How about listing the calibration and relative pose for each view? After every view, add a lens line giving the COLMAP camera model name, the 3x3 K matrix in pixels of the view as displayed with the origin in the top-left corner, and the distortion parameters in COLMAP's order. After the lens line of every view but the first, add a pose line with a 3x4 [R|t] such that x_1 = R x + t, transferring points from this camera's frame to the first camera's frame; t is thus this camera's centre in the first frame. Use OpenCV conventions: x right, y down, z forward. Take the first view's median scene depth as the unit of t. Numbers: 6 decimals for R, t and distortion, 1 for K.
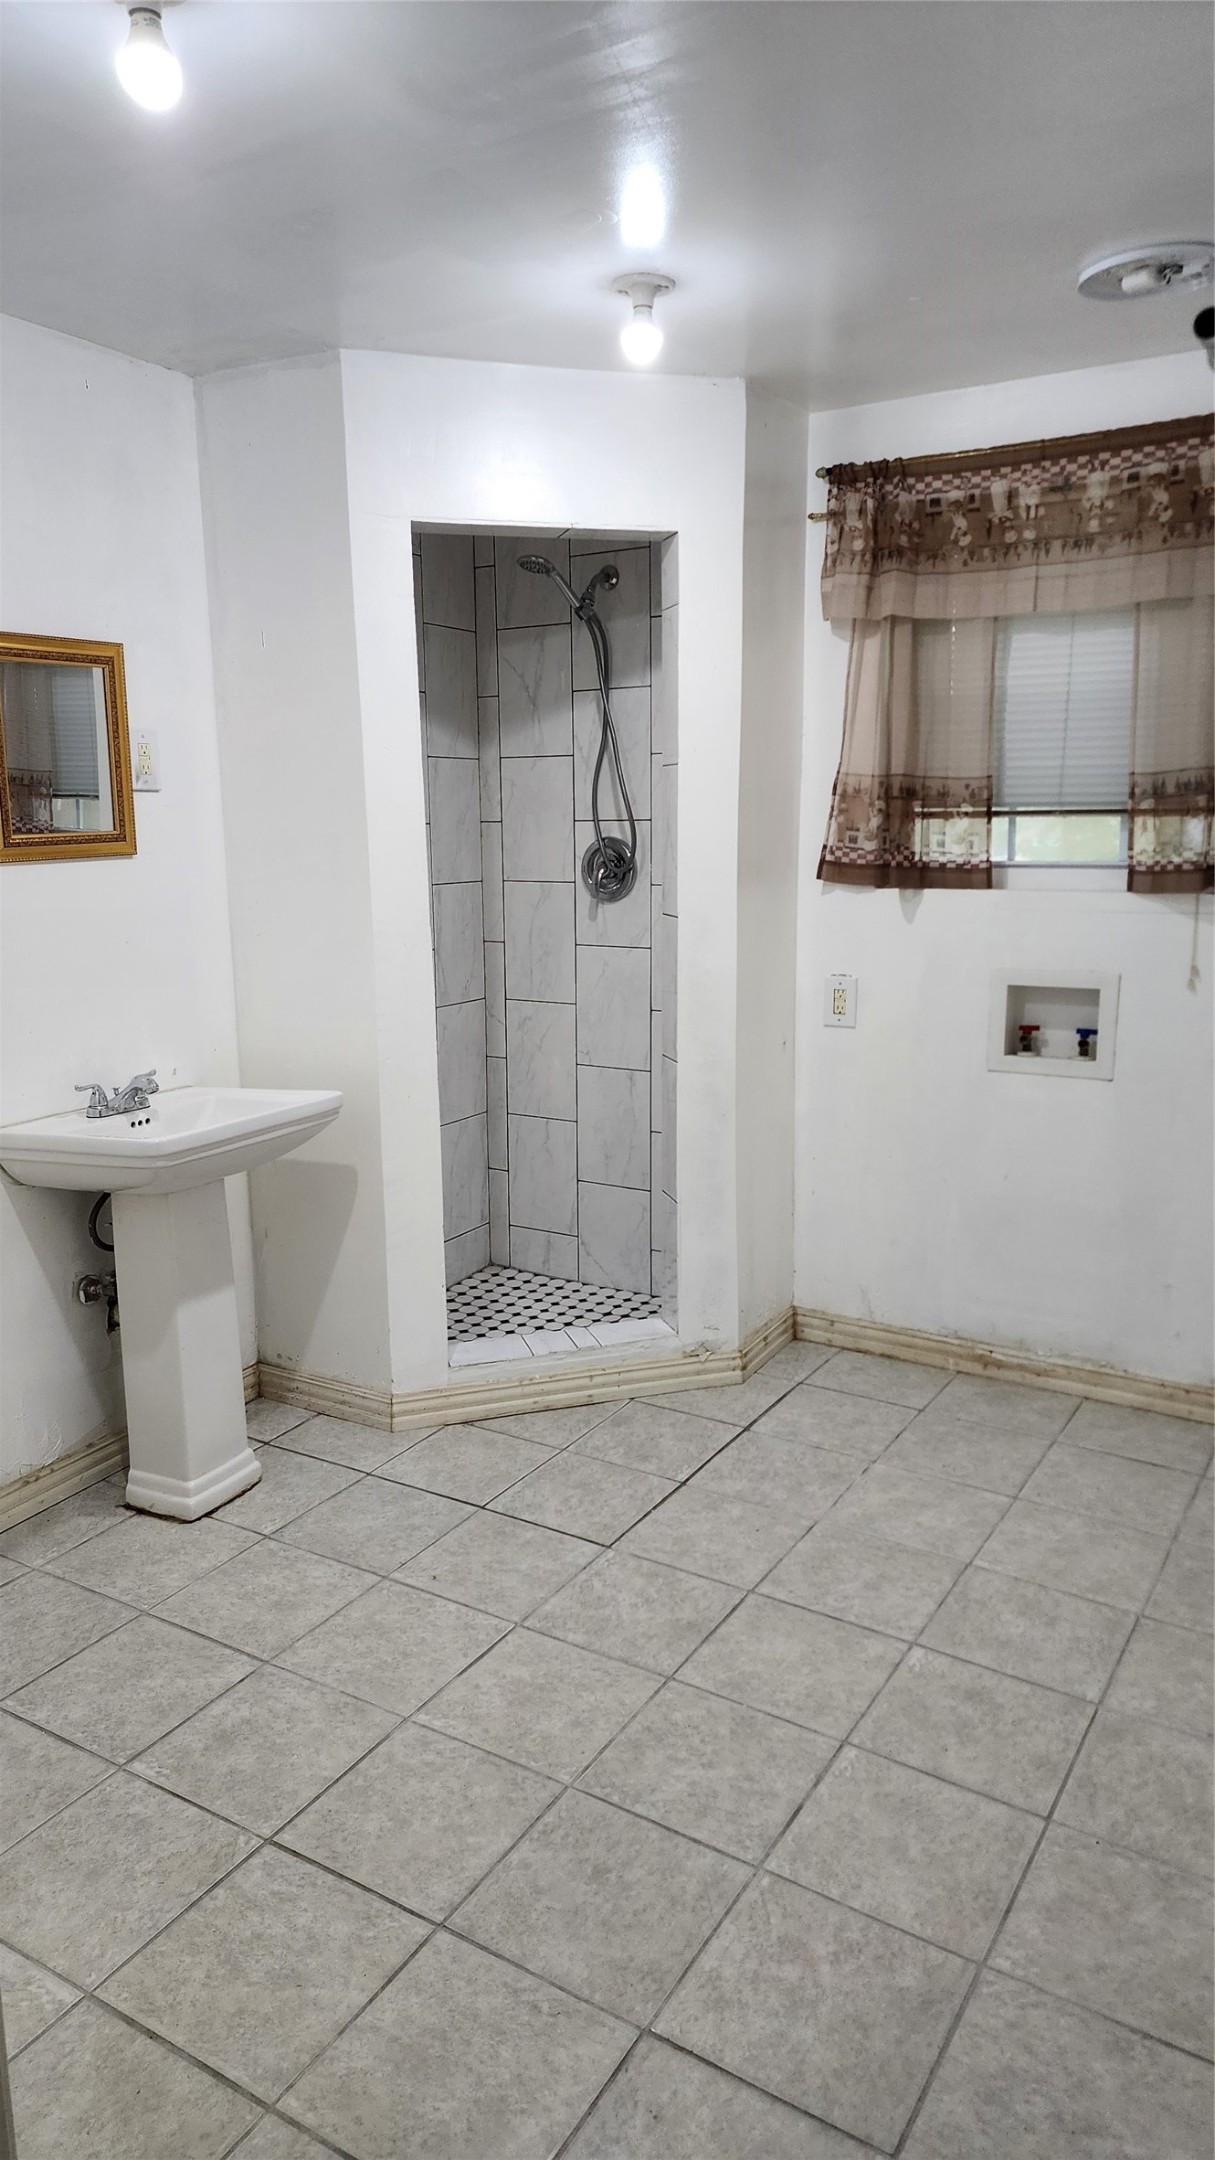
lens RADIAL K [[1452.7, 0, 598.4], [0, 1452.7, 1063.3], [0, 0, 1]] dist [0.072357, -0.056618]
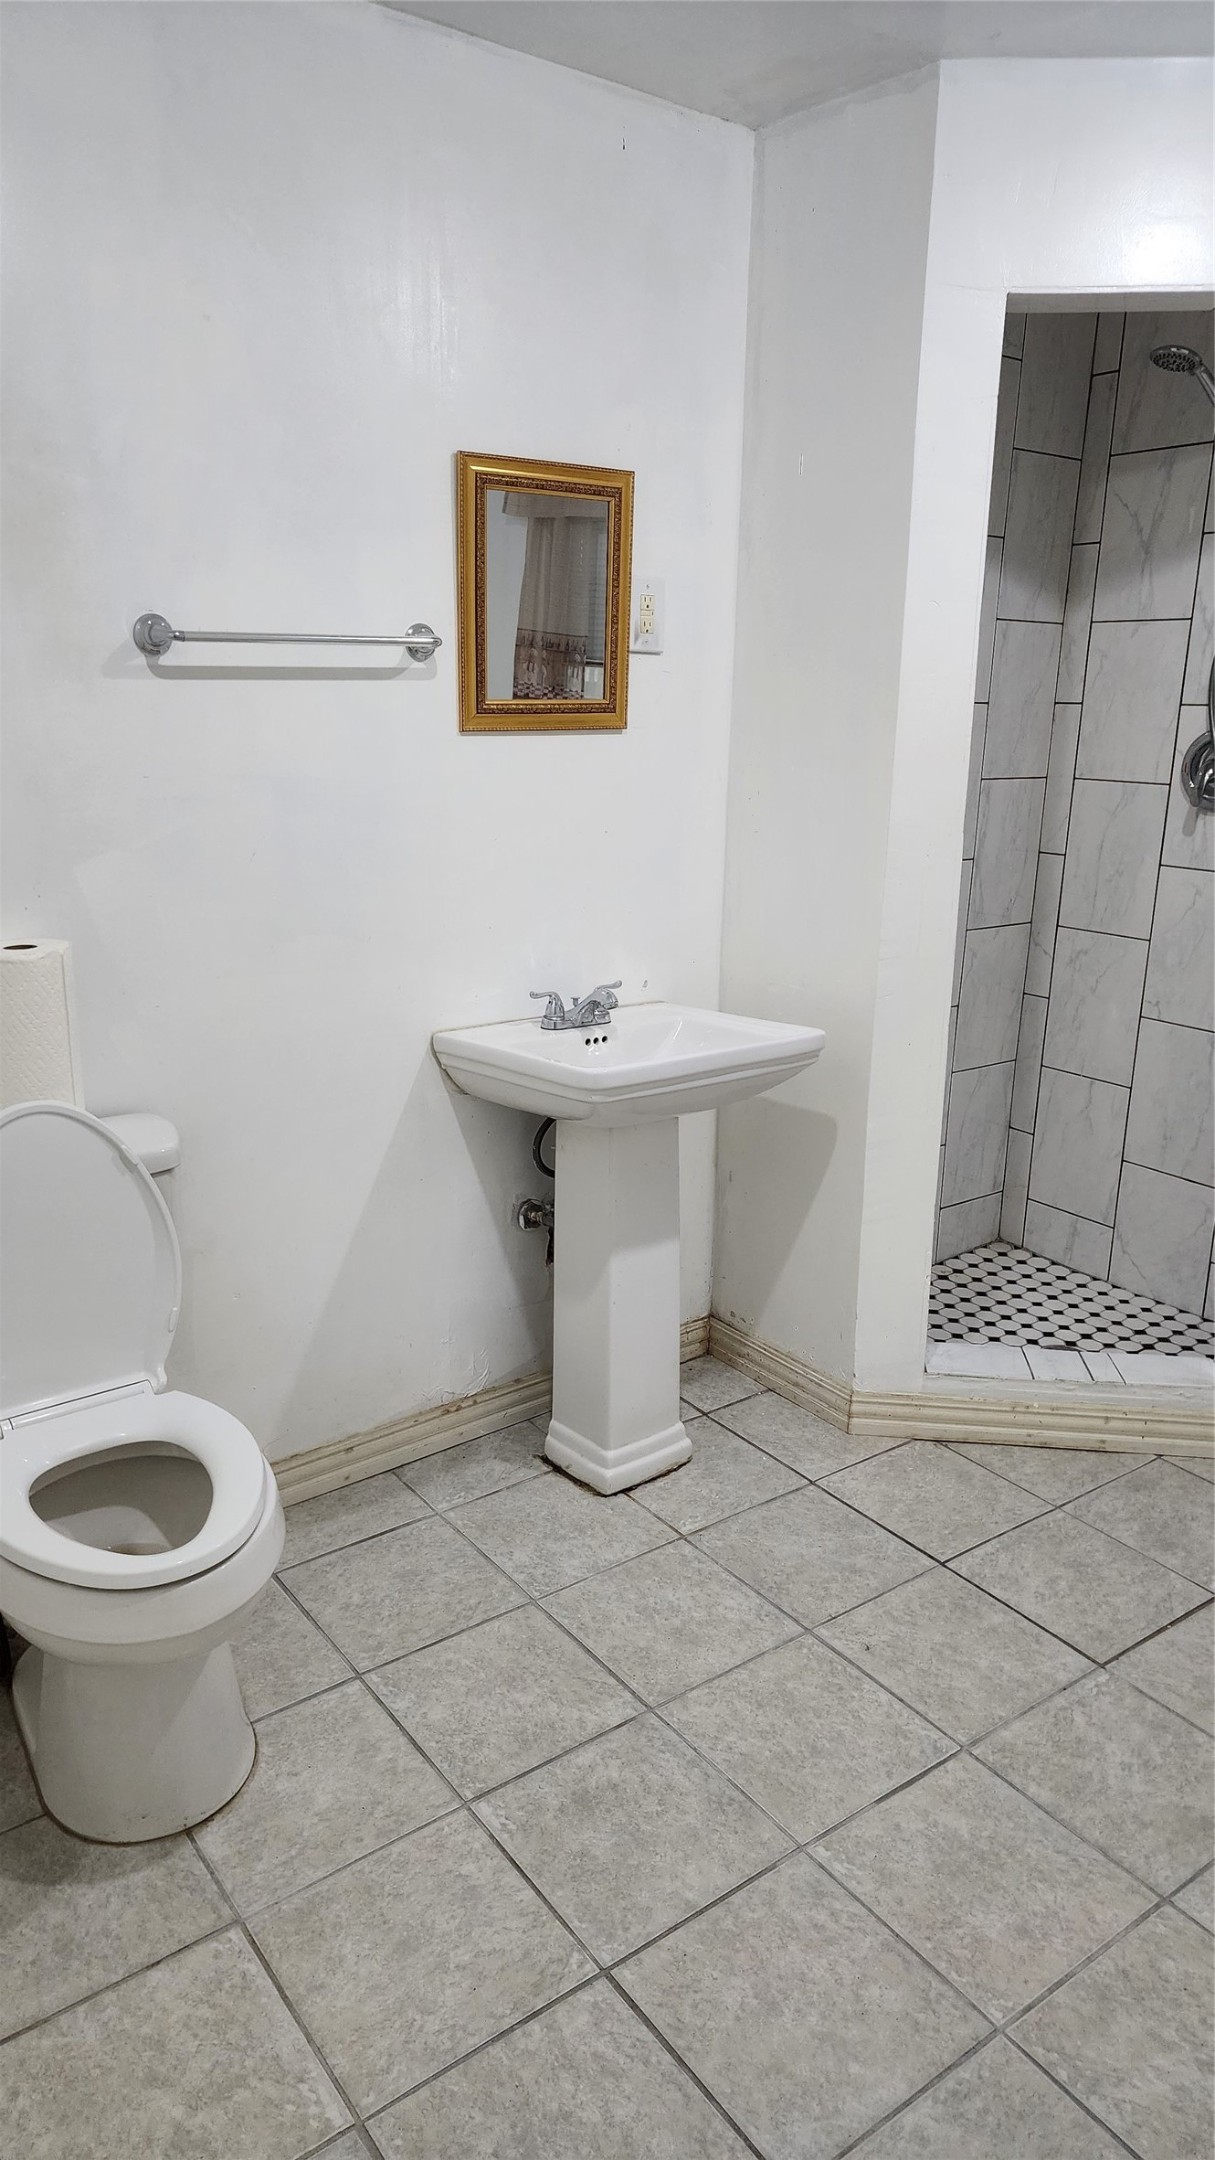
lens RADIAL K [[1452.7, 0, 592.2], [0, 1452.7, 1072.2], [0, 0, 1]] dist [0.072357, -0.056618]
pose [[0.925307, 0.125395, -0.357886, -0.001646], [-0.096337, 0.990515, 0.097975, -0.020160], [0.366777, -0.056179, 0.928611, 0.152011]]
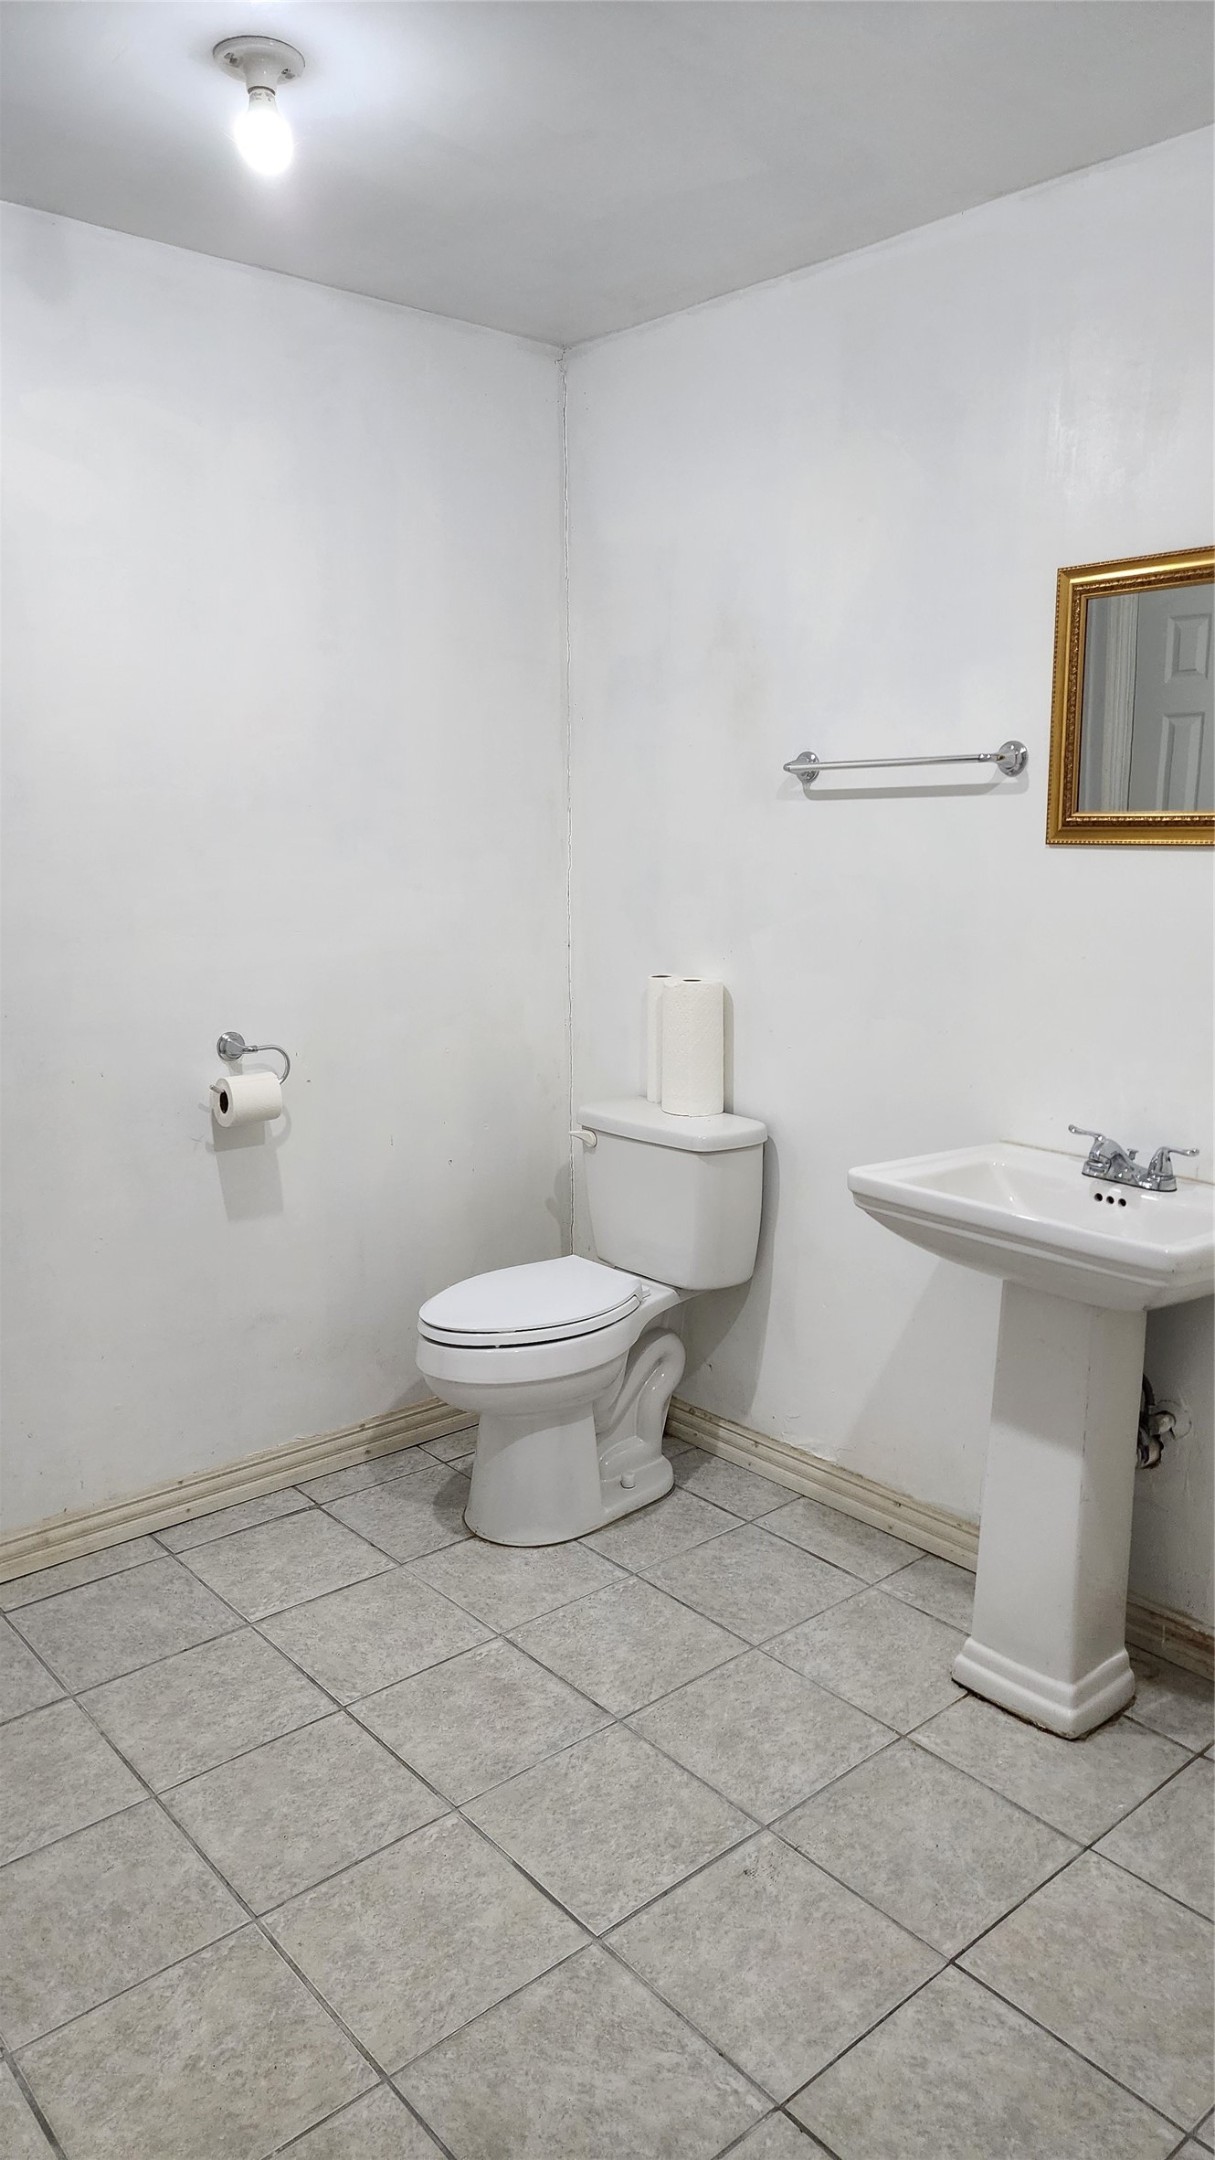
lens RADIAL K [[1452.7, 0, 601.2], [0, 1452.7, 1058.7], [0, 0, 1]] dist [0.072357, -0.056618]
pose [[-0.308227, 0.178257, -0.934463, 0.363655], [-0.167405, 0.956796, 0.237734, -0.130121], [0.936468, 0.229710, -0.265070, 0.746213]]
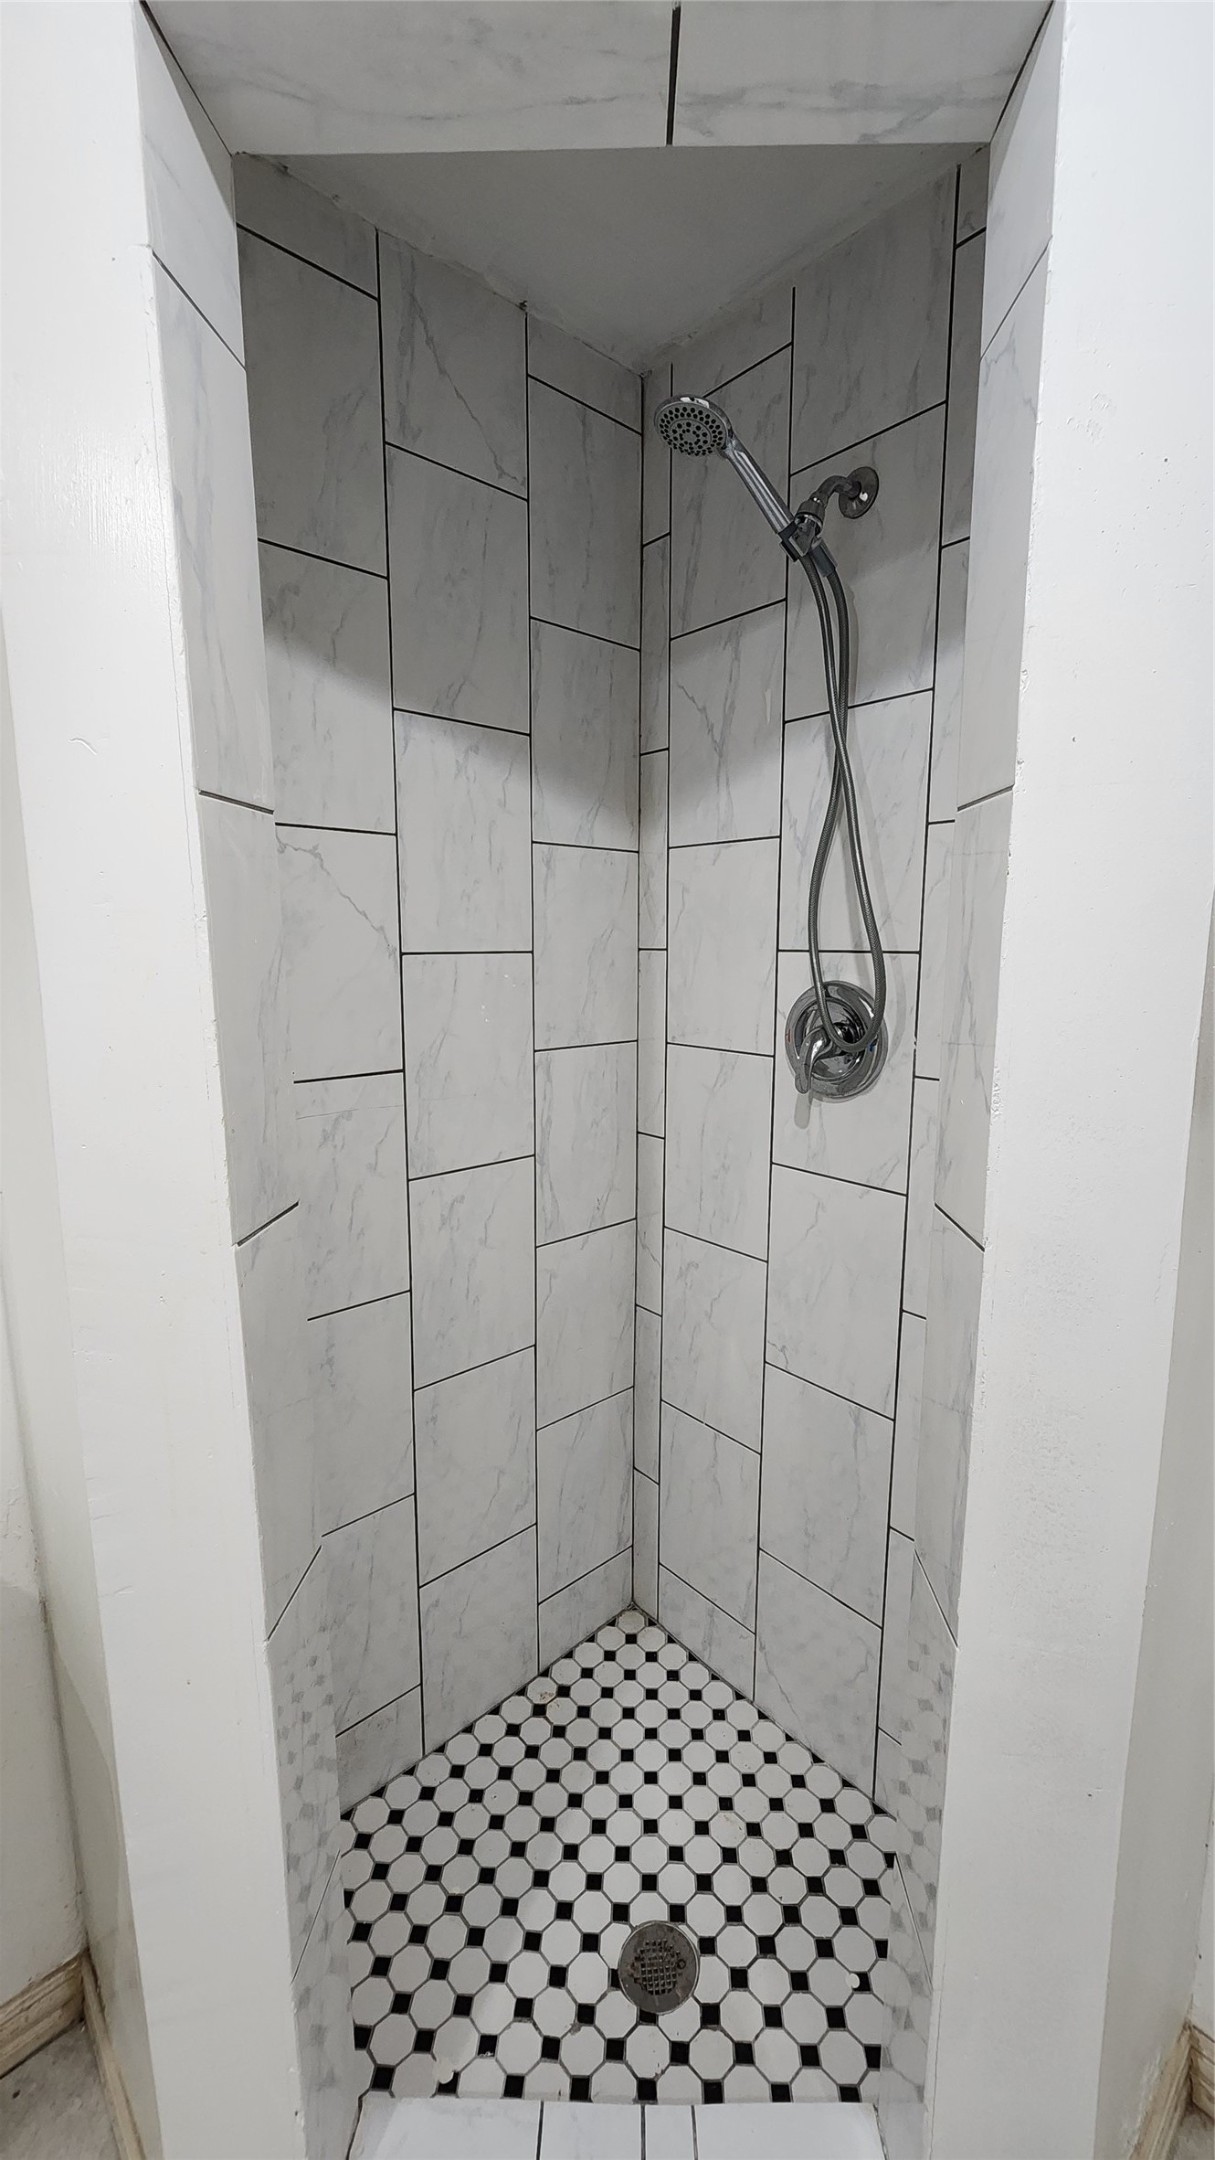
lens RADIAL K [[883.4, 0, 610.3], [0, 883.4, 1068.9], [0, 0, 1]] dist [0.002198, -0.001883]
pose [[0.952823, 0.054003, -0.298683, 0.028527], [-0.060674, 0.998072, -0.013099, -0.118927], [0.297400, 0.030603, 0.954262, 0.691890]]
